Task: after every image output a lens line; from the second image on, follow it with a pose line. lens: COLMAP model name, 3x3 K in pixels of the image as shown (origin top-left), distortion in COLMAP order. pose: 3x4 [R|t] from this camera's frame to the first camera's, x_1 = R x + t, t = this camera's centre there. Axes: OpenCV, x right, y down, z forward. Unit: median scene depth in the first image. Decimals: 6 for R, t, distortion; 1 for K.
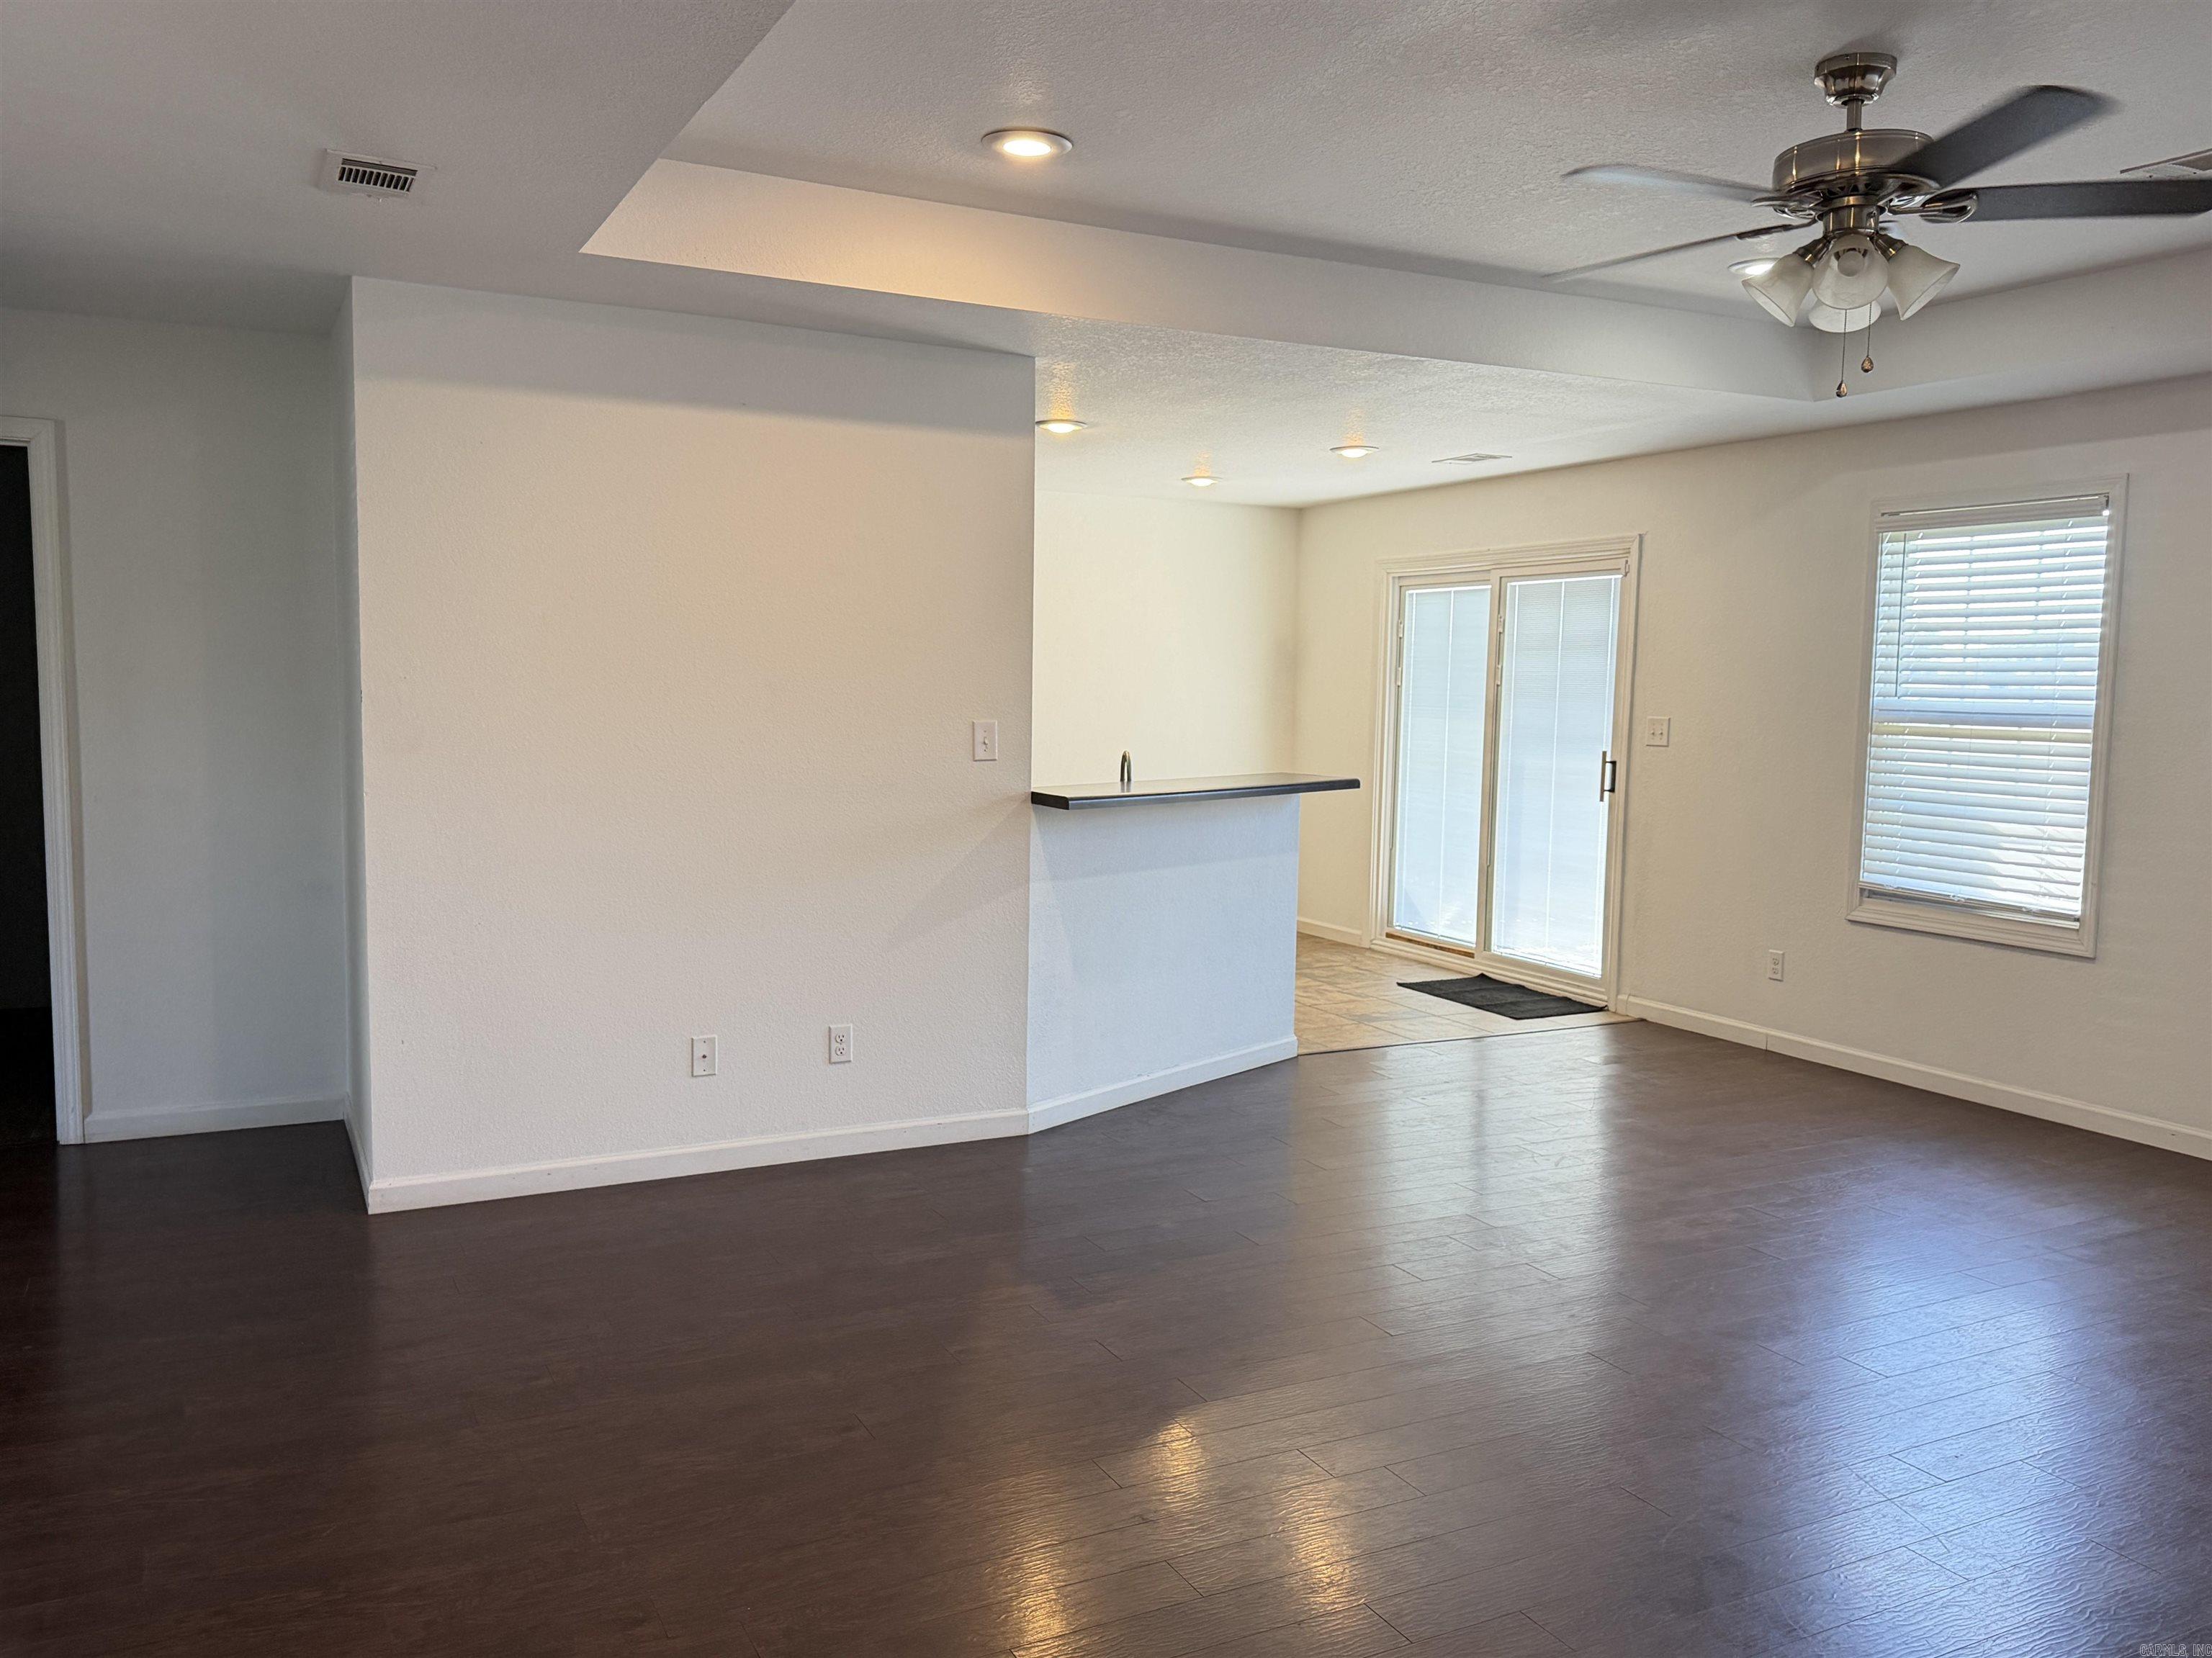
lens RADIAL K [[1714.5, 0, 1106.0], [0, 1714.5, 829.0], [0, 0, 1]] dist [0.083358, -0.000859]
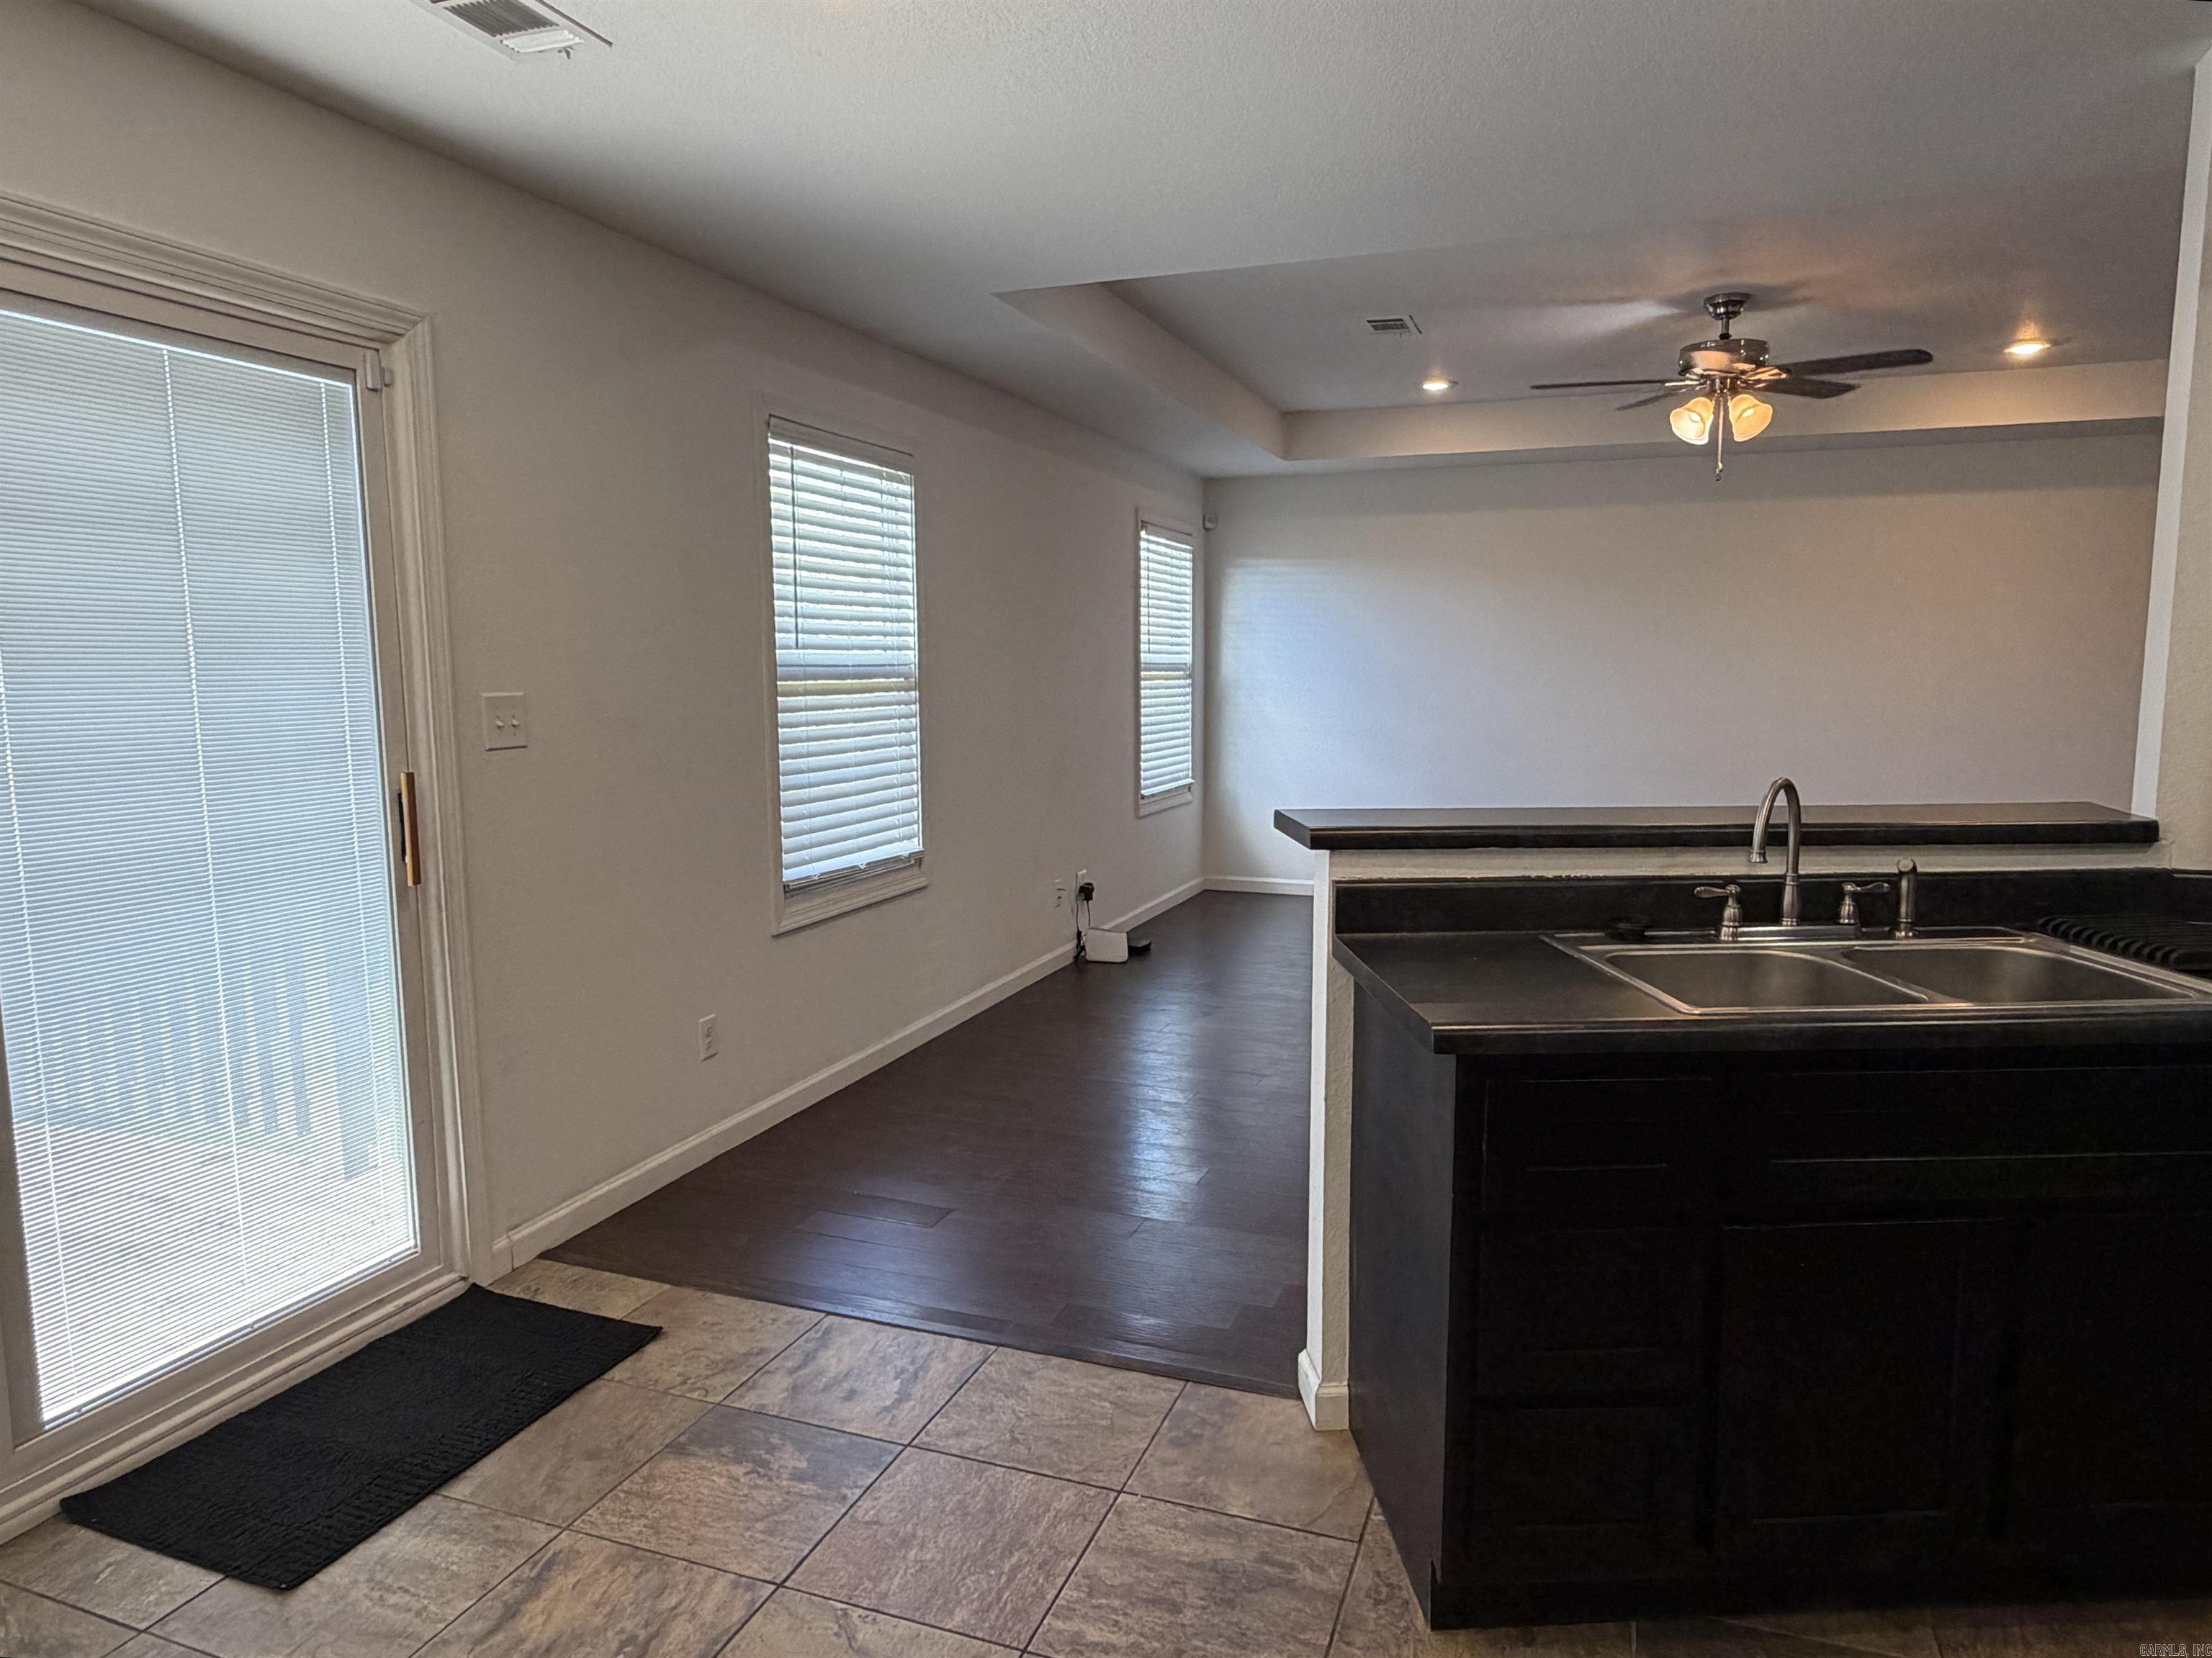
lens RADIAL K [[1384.9, 0, 1106.0], [0, 1384.9, 829.0], [0, 0, 1]] dist [-0.000257, 0.001162]
pose [[-0.671583, -0.105559, 0.733371, -0.128874], [0.058661, 0.979117, 0.194649, -0.109451], [-0.738603, 0.173744, -0.651366, 1.314000]]
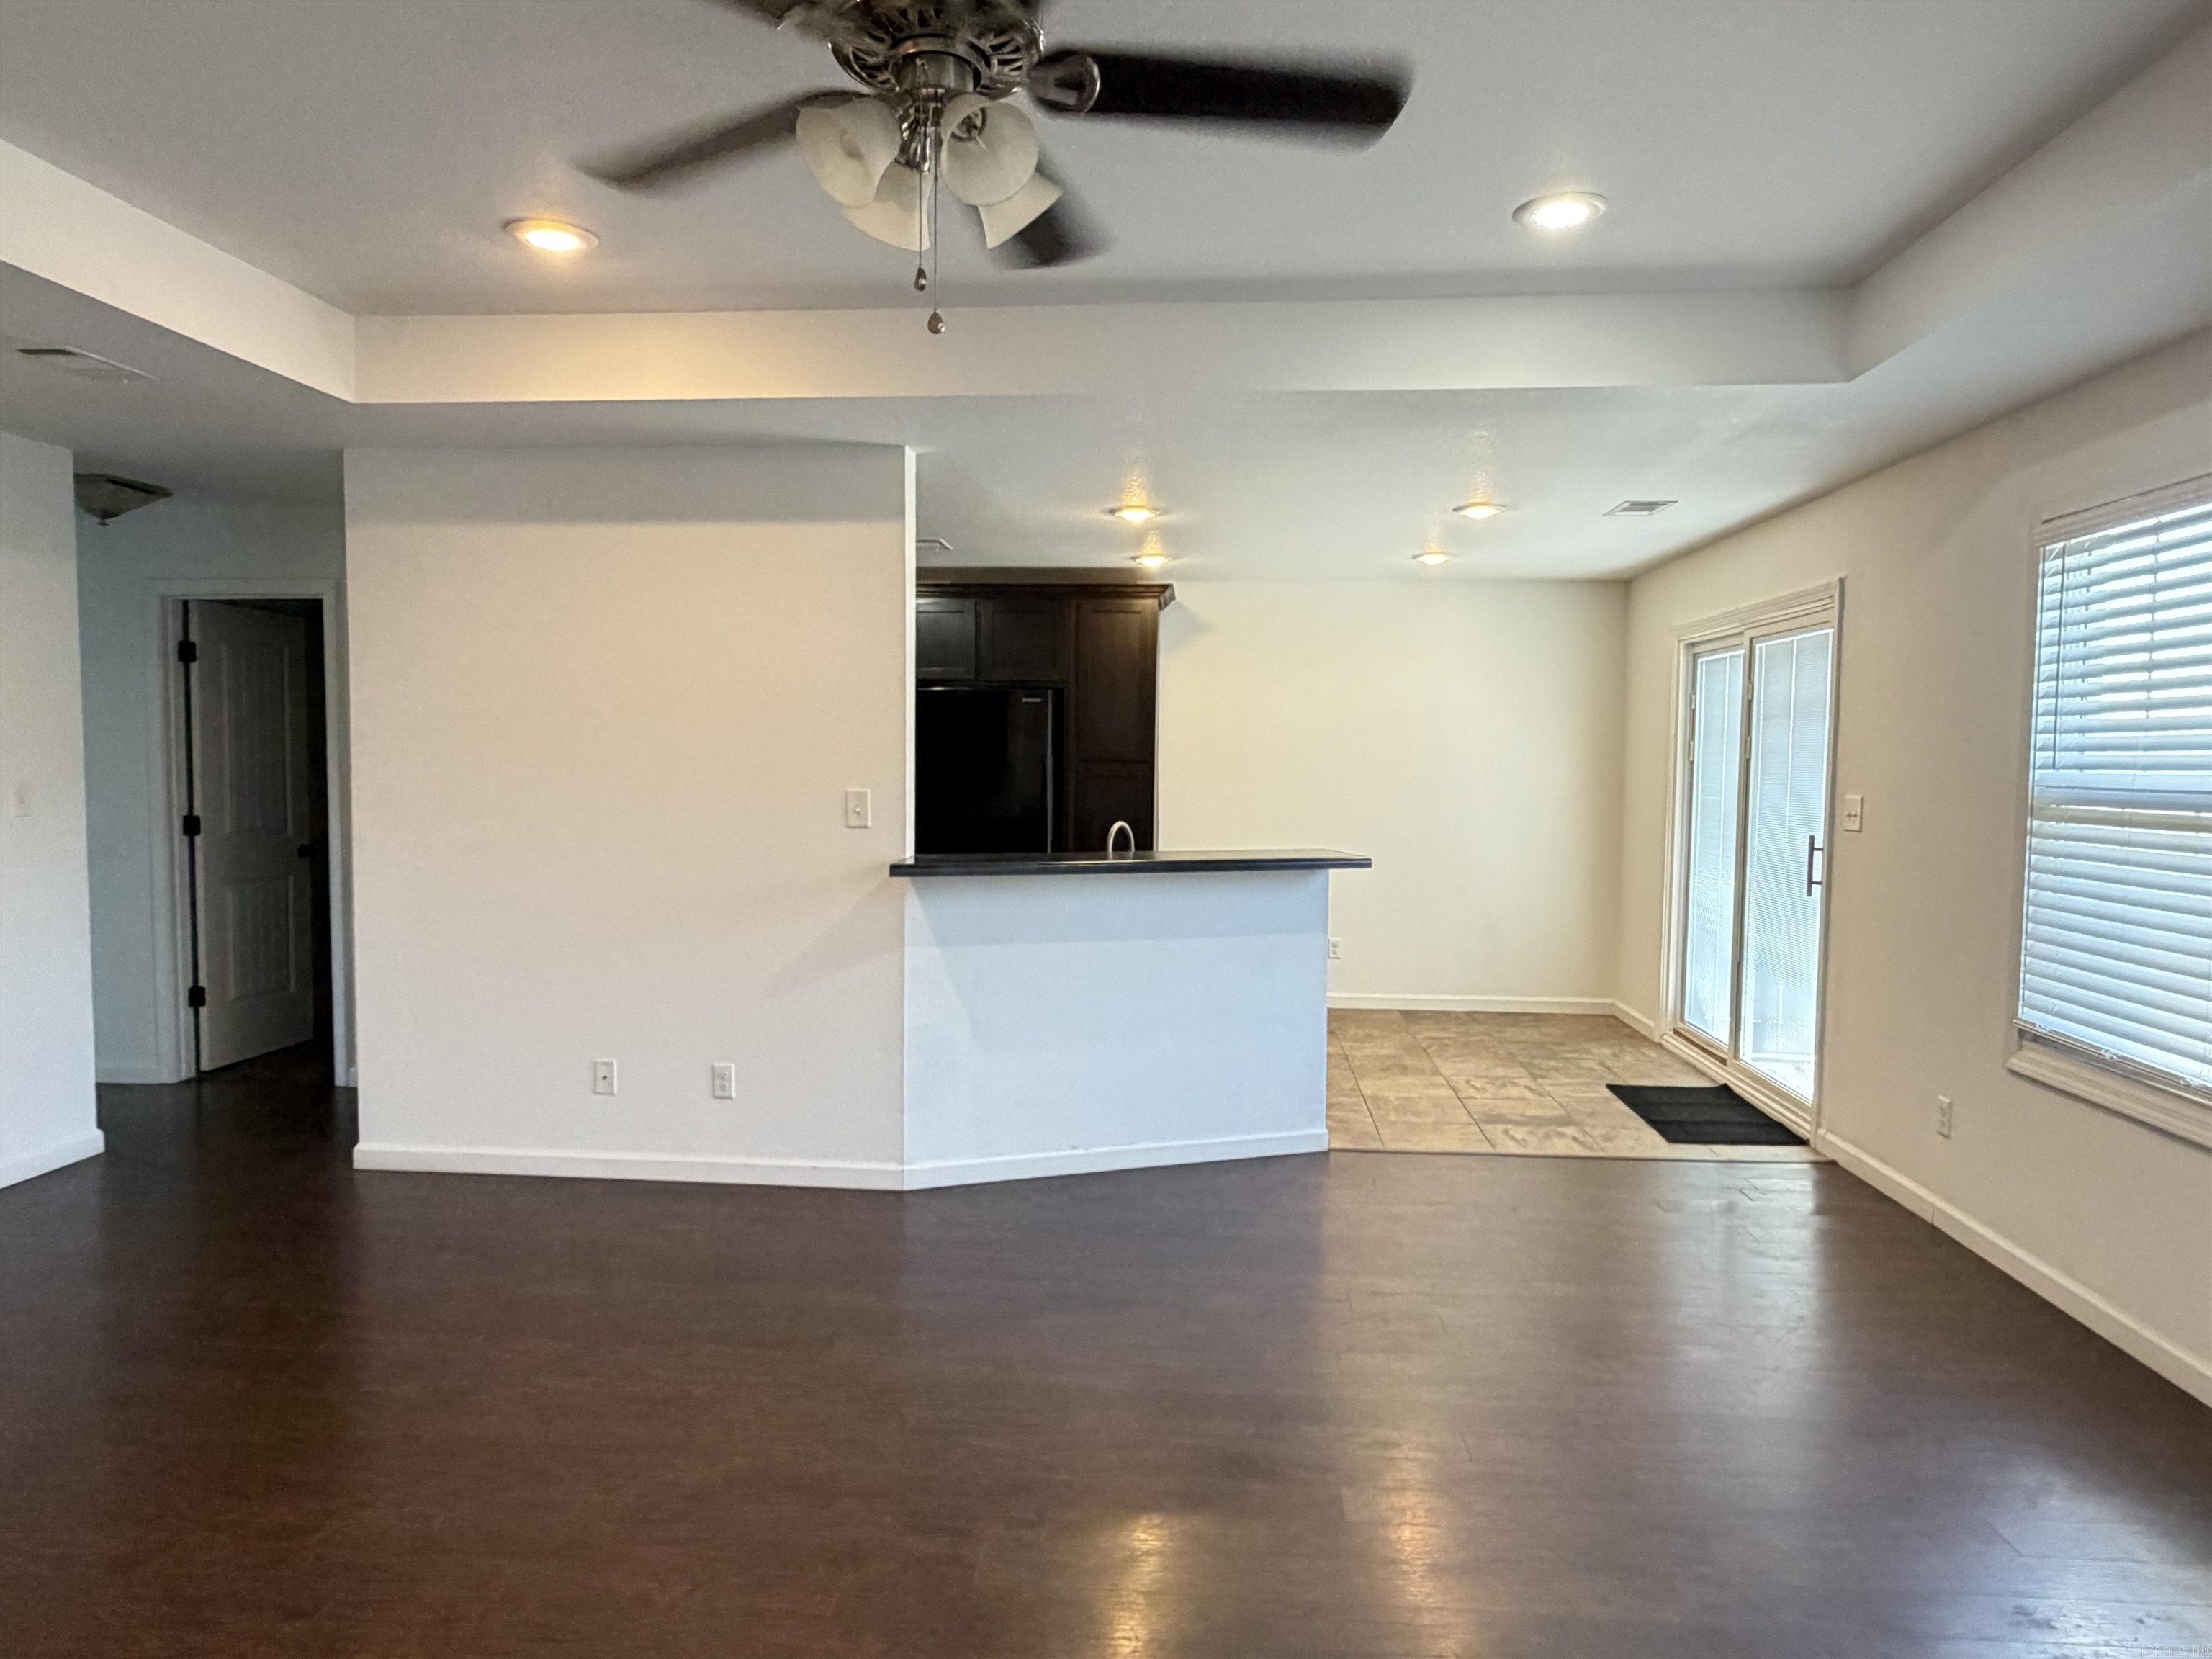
lens RADIAL K [[1346.8, 0, 1106.0], [0, 1346.8, 829.5], [0, 0, 1]] dist [-0.006437, 0.001205]
pose [[0.848920, 0.020136, -0.528138, 0.407343], [-0.042026, 0.998682, -0.029477, -0.016962], [0.526848, 0.047219, 0.848647, 0.311605]]
